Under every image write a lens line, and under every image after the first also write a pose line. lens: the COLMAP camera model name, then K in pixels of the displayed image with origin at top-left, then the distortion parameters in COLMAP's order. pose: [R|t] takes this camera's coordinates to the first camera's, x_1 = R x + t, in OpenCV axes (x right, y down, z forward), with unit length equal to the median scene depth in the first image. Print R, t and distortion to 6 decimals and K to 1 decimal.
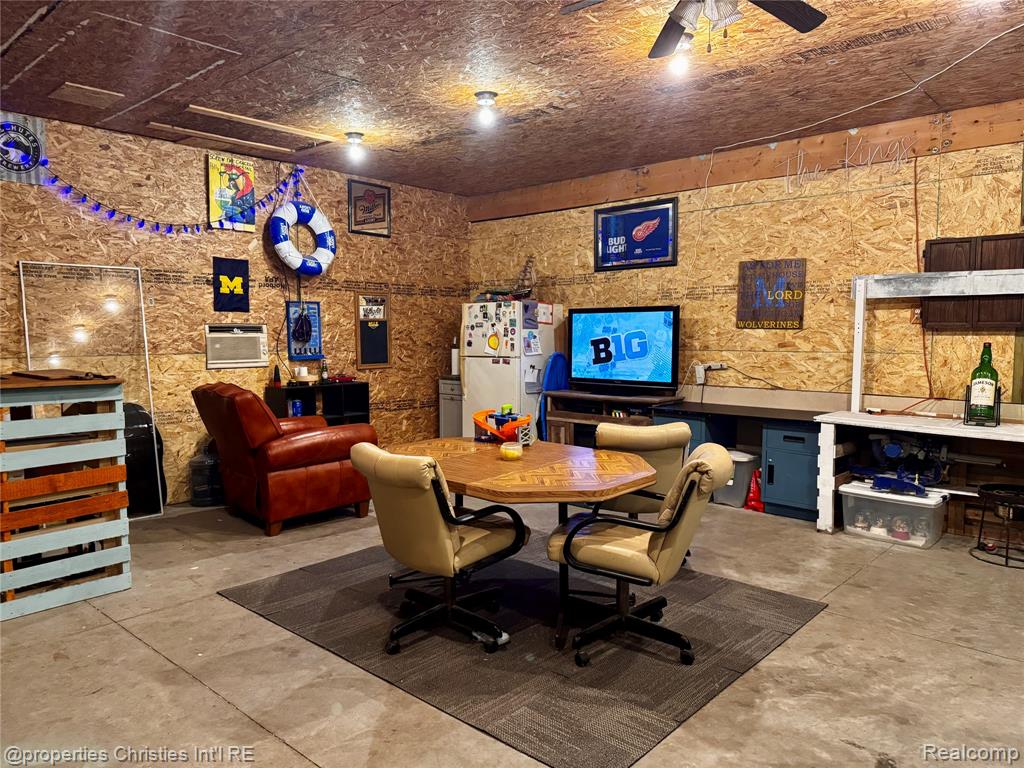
lens RADIAL K [[726.5, 0, 503.3], [0, 726.5, 382.9], [0, 0, 1]] dist [0.016134, -0.024397]
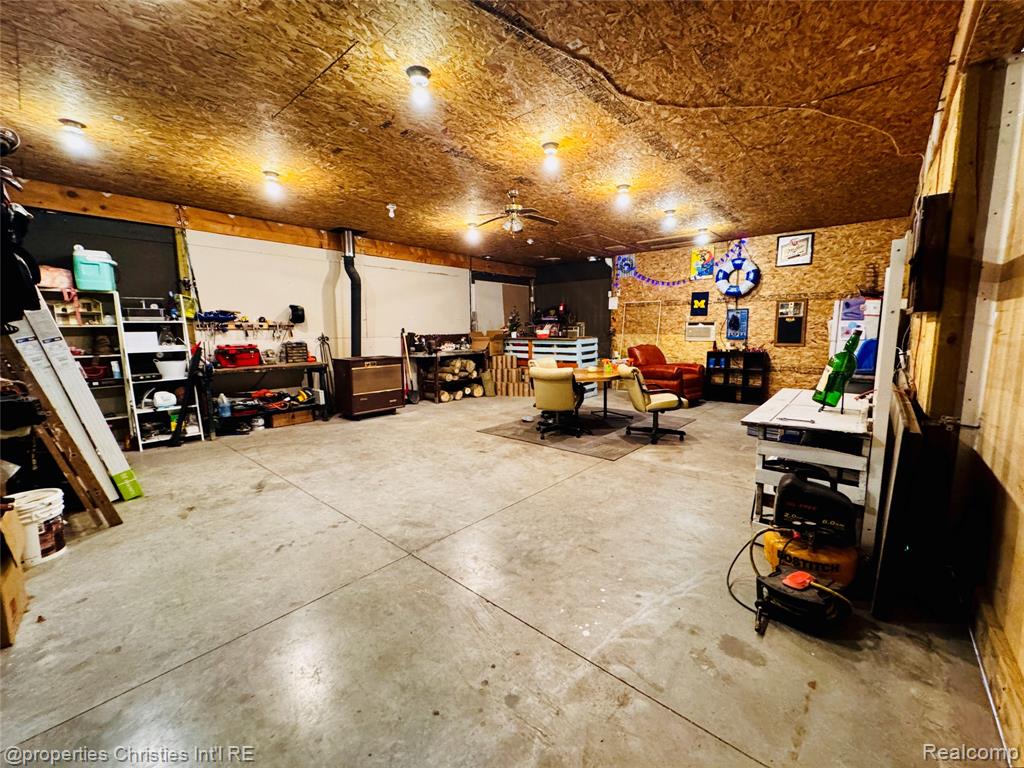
lens RADIAL K [[418.2, 0, 508.9], [0, 418.2, 379.4], [0, 0, 1]] dist [-0.009237, 0.003092]
pose [[0.003805, 0.117809, -0.993029, 0.940375], [-0.064887, 0.990973, 0.117316, -0.017239], [0.997885, 0.063988, 0.011415, 0.419530]]
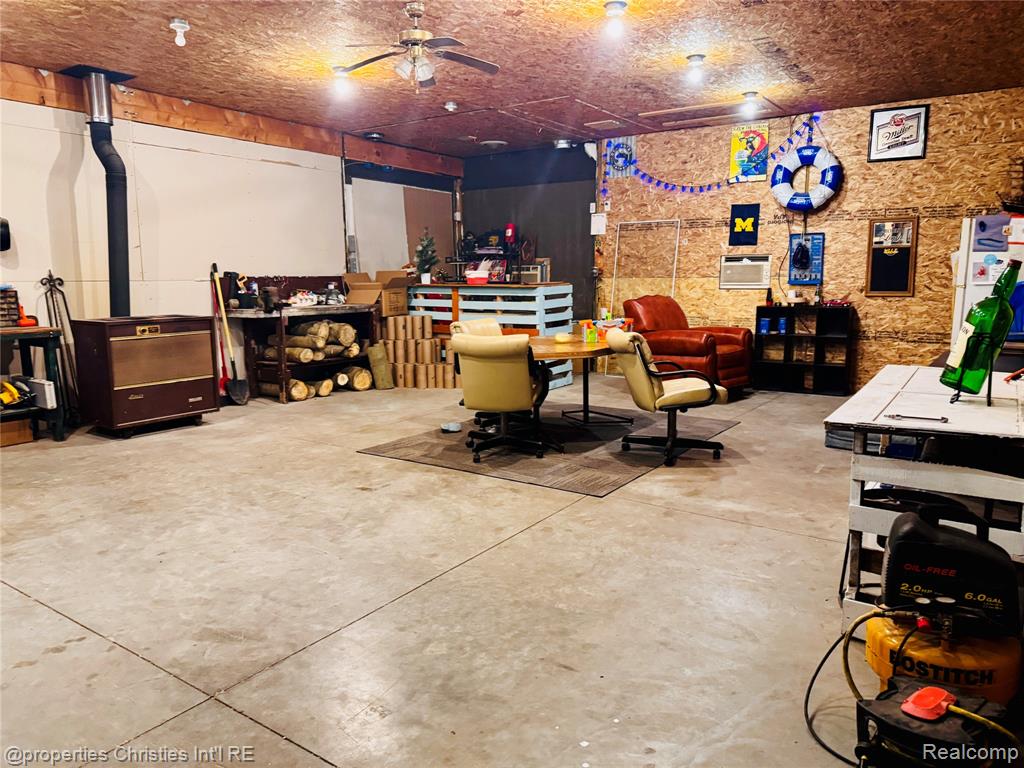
lens RADIAL K [[726.5, 0, 505.2], [0, 726.5, 378.7], [0, 0, 1]] dist [0.016134, -0.024397]
pose [[0.119285, 0.143103, -0.982493, 0.911763], [-0.066280, 0.988499, 0.135931, -0.010560], [0.990645, 0.048905, 0.127398, 0.427391]]
